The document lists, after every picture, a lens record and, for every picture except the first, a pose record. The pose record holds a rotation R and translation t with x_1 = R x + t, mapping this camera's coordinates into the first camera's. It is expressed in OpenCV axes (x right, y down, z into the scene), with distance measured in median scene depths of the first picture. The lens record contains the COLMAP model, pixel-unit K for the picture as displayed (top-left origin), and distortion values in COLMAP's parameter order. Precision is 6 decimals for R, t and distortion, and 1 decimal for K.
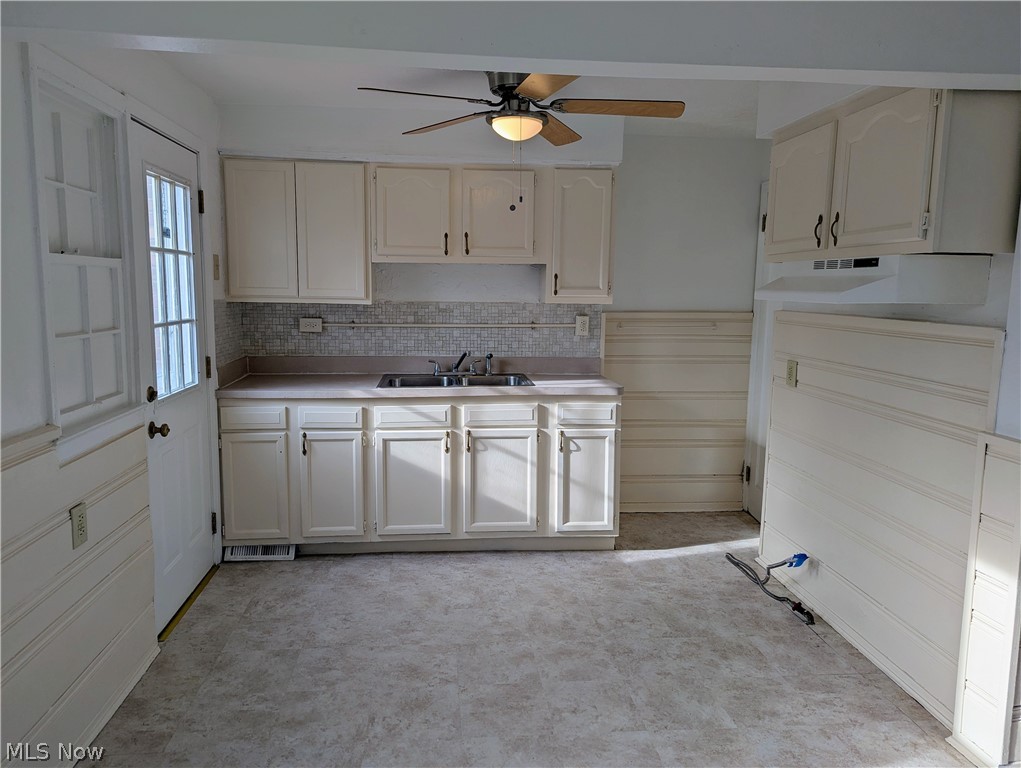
lens RADIAL K [[724.1, 0, 506.8], [0, 724.1, 379.1], [0, 0, 1]] dist [0.103054, -0.083536]
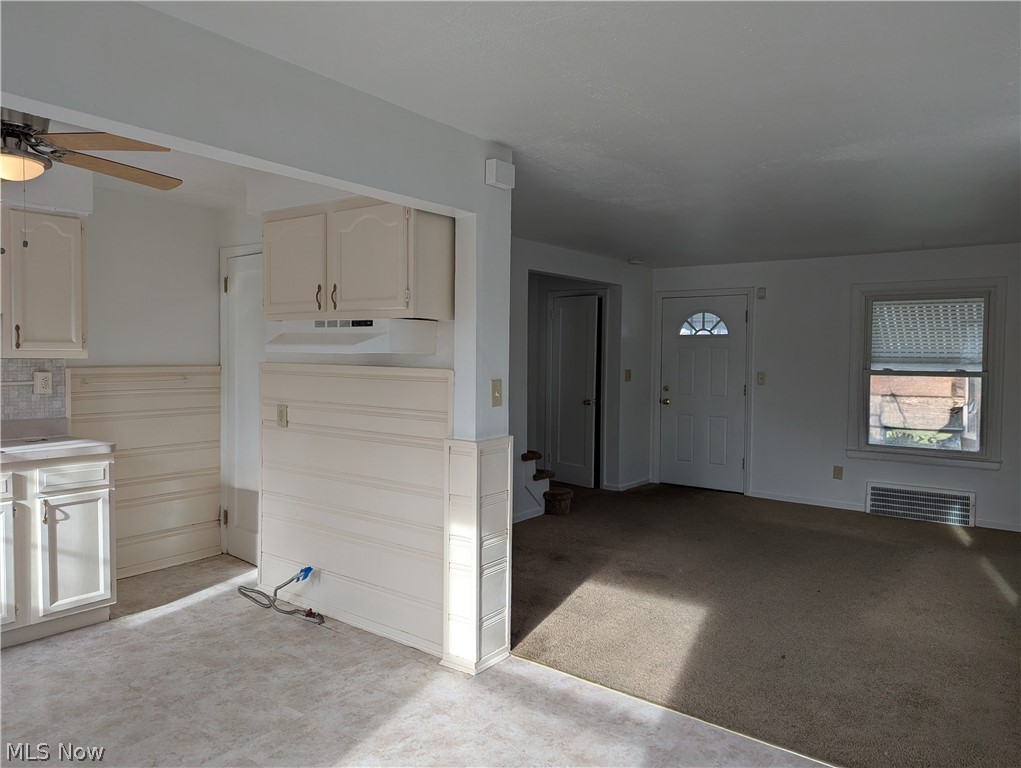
lens RADIAL K [[724.1, 0, 506.8], [0, 724.1, 379.1], [0, 0, 1]] dist [0.103054, -0.083536]
pose [[0.684046, -0.034230, 0.728635, -0.210186], [0.092029, 0.994966, -0.039656, 0.013274], [-0.723610, 0.094183, 0.683753, -0.053803]]
